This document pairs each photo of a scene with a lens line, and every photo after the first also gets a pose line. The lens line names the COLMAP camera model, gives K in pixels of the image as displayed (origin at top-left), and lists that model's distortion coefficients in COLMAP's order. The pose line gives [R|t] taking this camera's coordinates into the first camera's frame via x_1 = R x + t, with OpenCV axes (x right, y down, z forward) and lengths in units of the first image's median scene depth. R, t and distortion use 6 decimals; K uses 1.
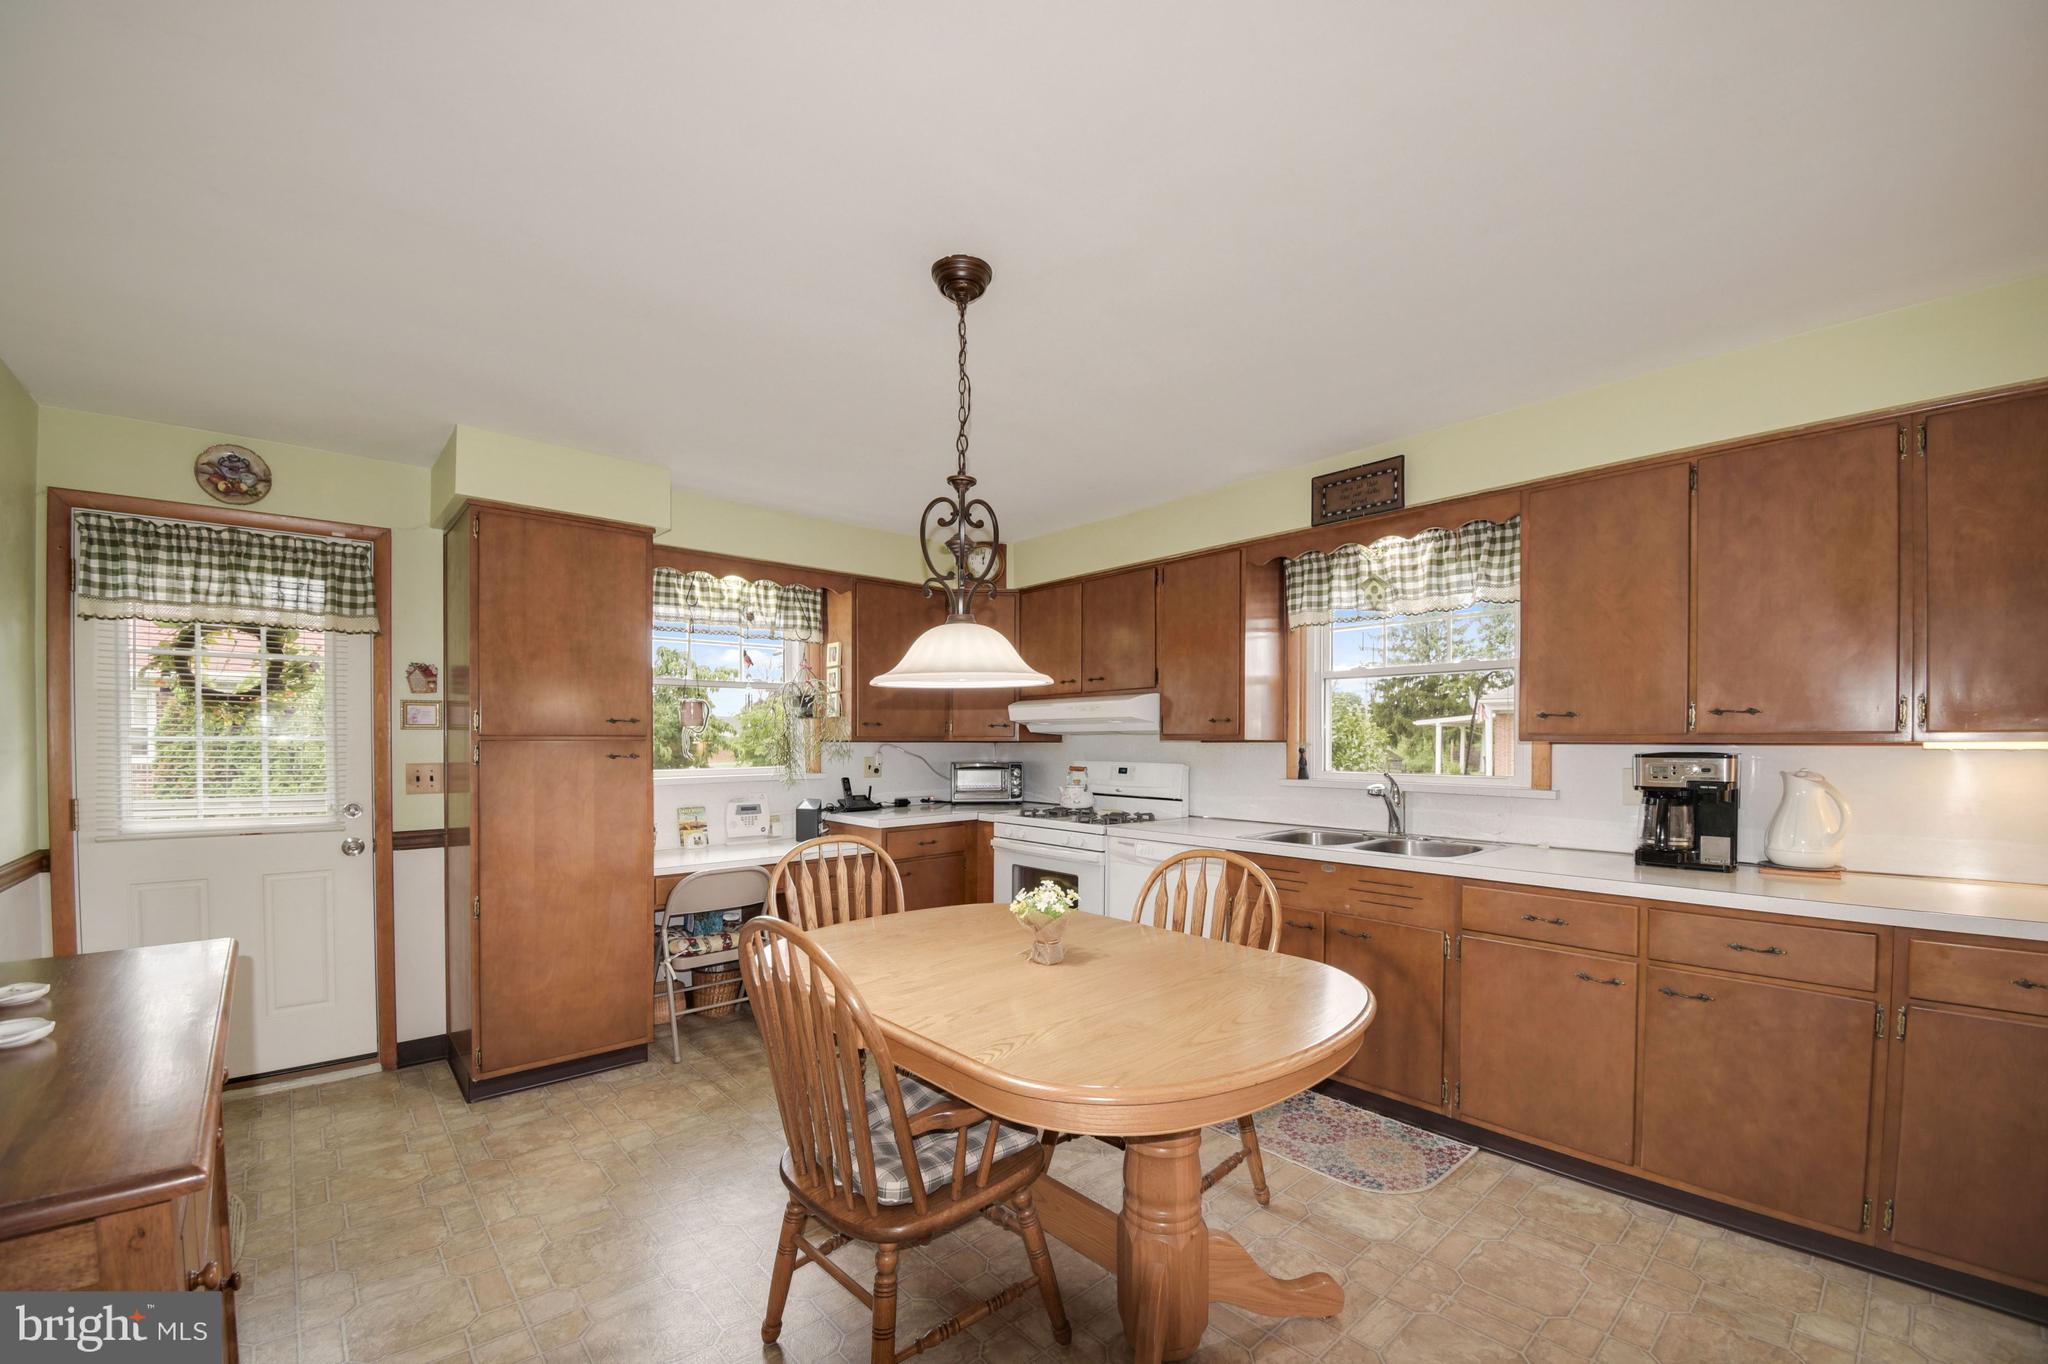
lens RADIAL K [[810.9, 0, 1028.1], [0, 810.9, 743.0], [0, 0, 1]] dist [-0.000947, -0.000294]
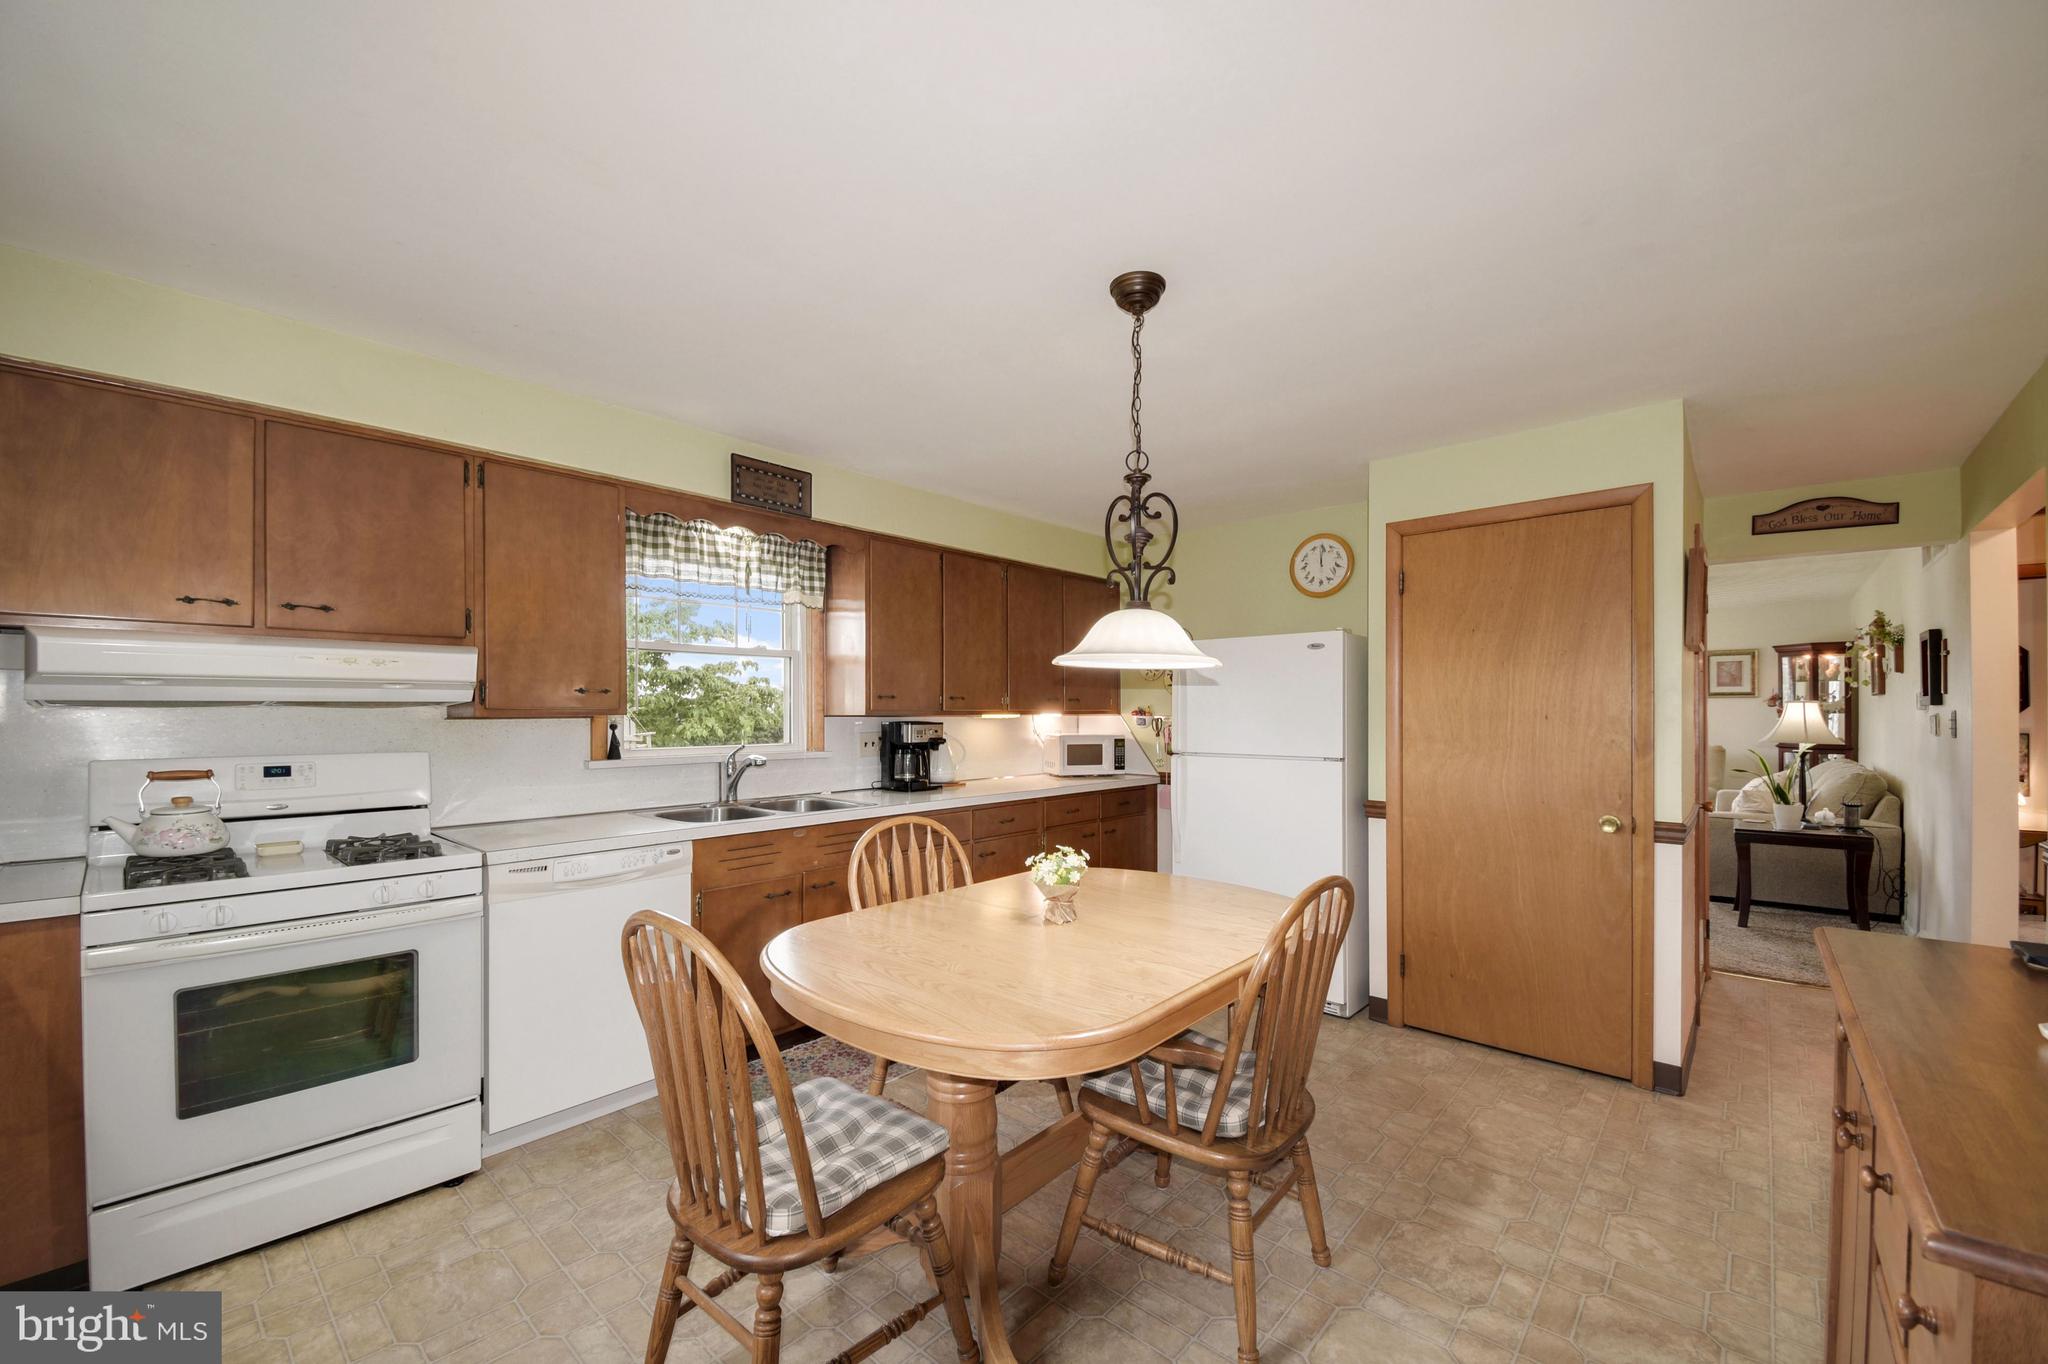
lens RADIAL K [[800.0, 0, 1026.9], [0, 800.0, 704.2], [0, 0, 1]] dist [0.023673, -0.020835]
pose [[-0.111813, 0.010475, 0.993674, -0.693946], [0.006032, 0.999933, -0.009862, -0.005251], [-0.993711, 0.004891, -0.111869, 0.777968]]
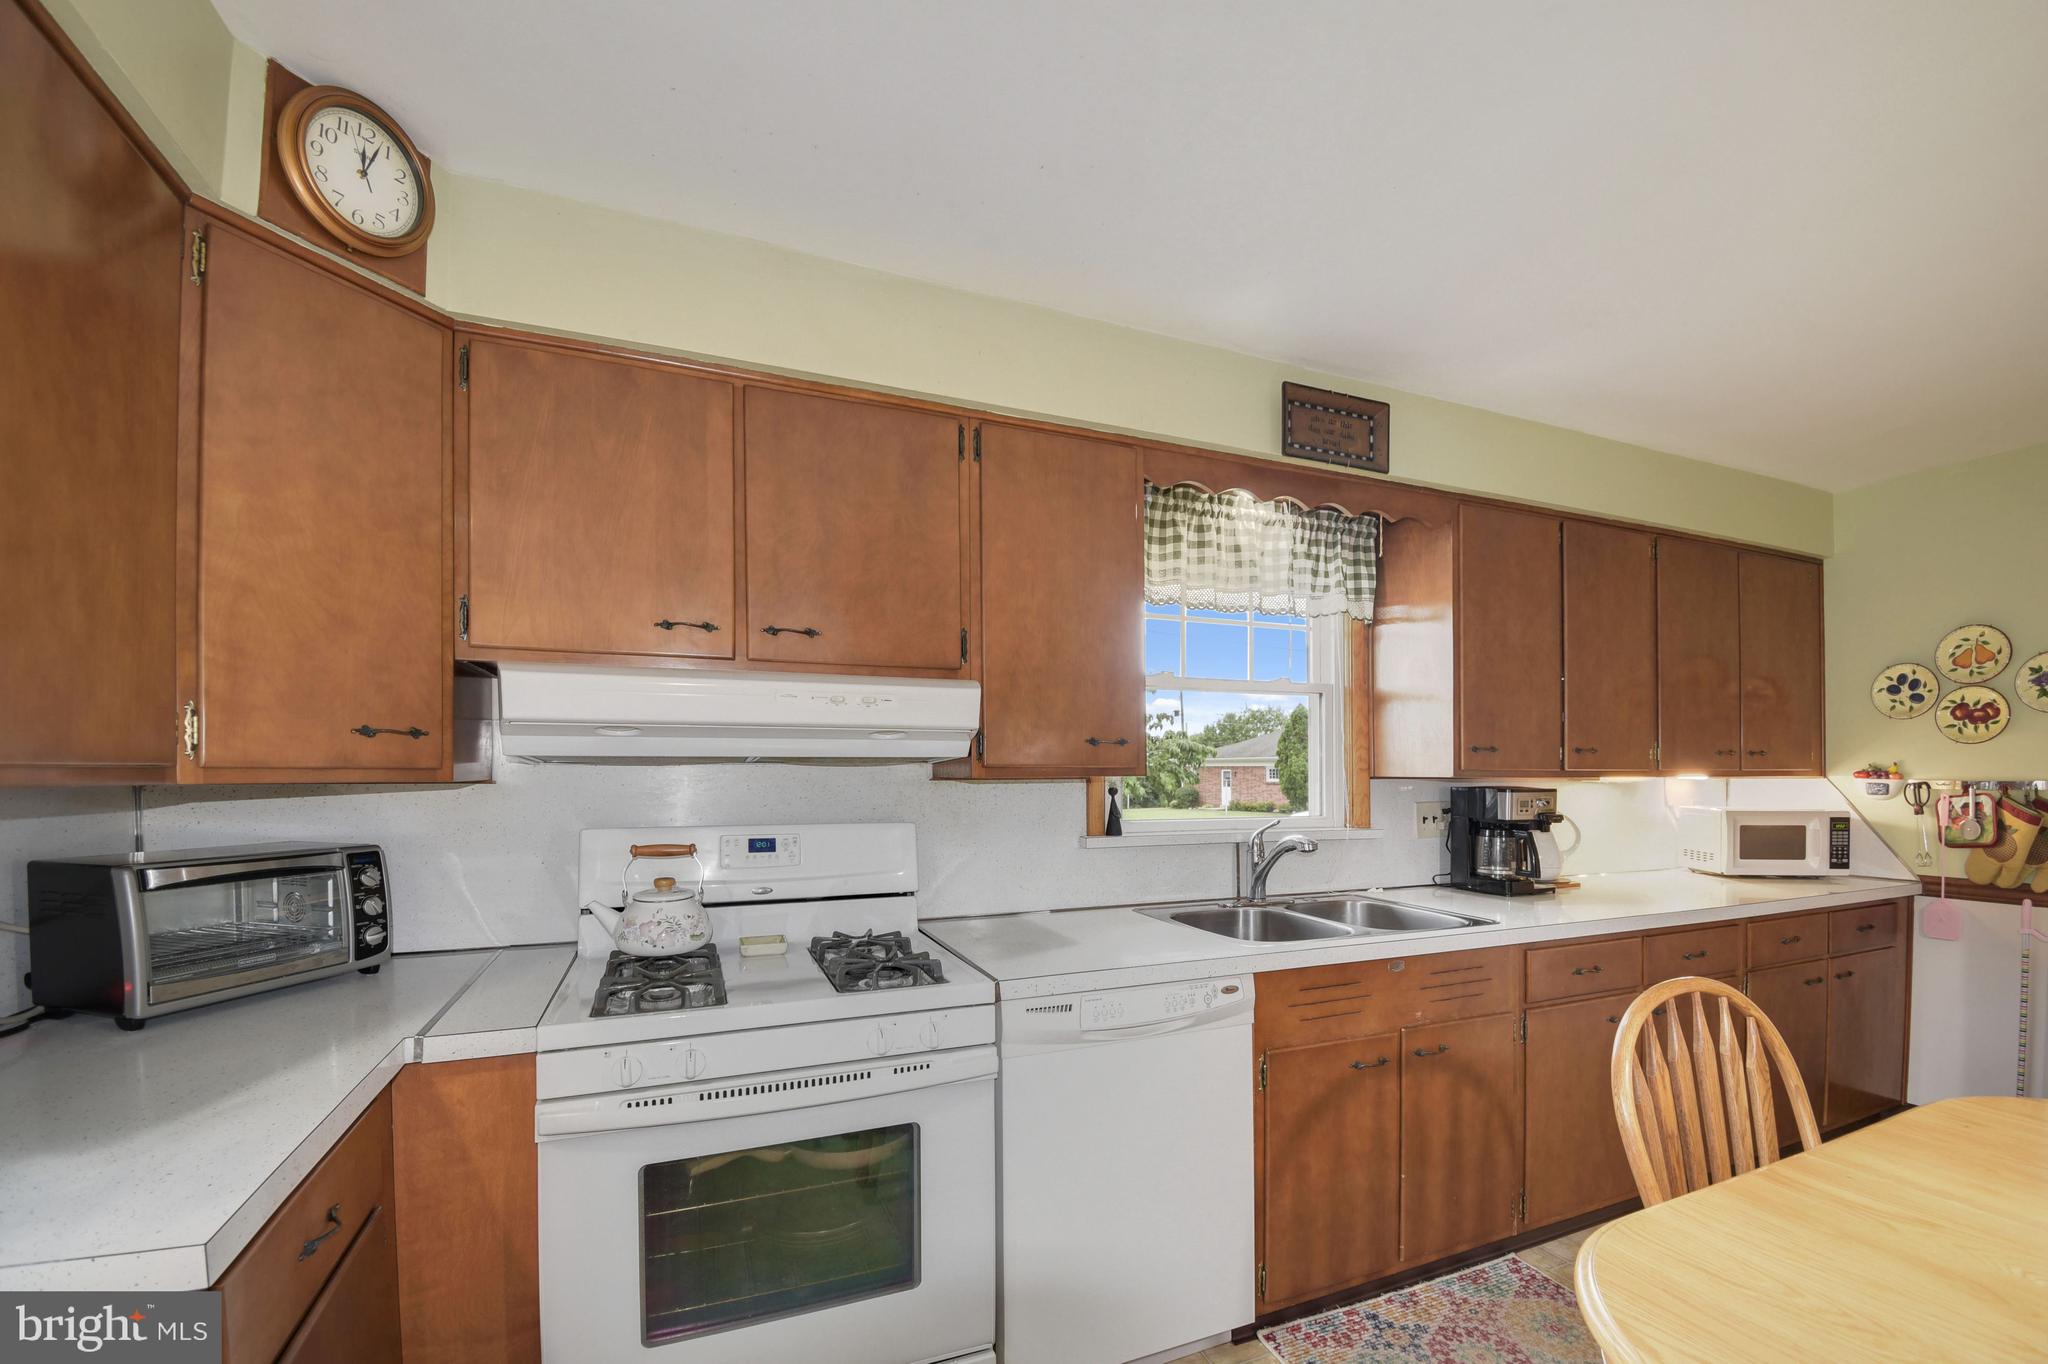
lens RADIAL K [[831.7, 0, 1020.9], [0, 831.7, 766.7], [0, 0, 1]] dist [0.001033, -0.000021]
pose [[0.342841, 0.003282, 0.939388, -0.373555], [0.002385, 0.999988, -0.004364, -0.009663], [-0.939390, 0.003737, 0.342829, 1.004437]]
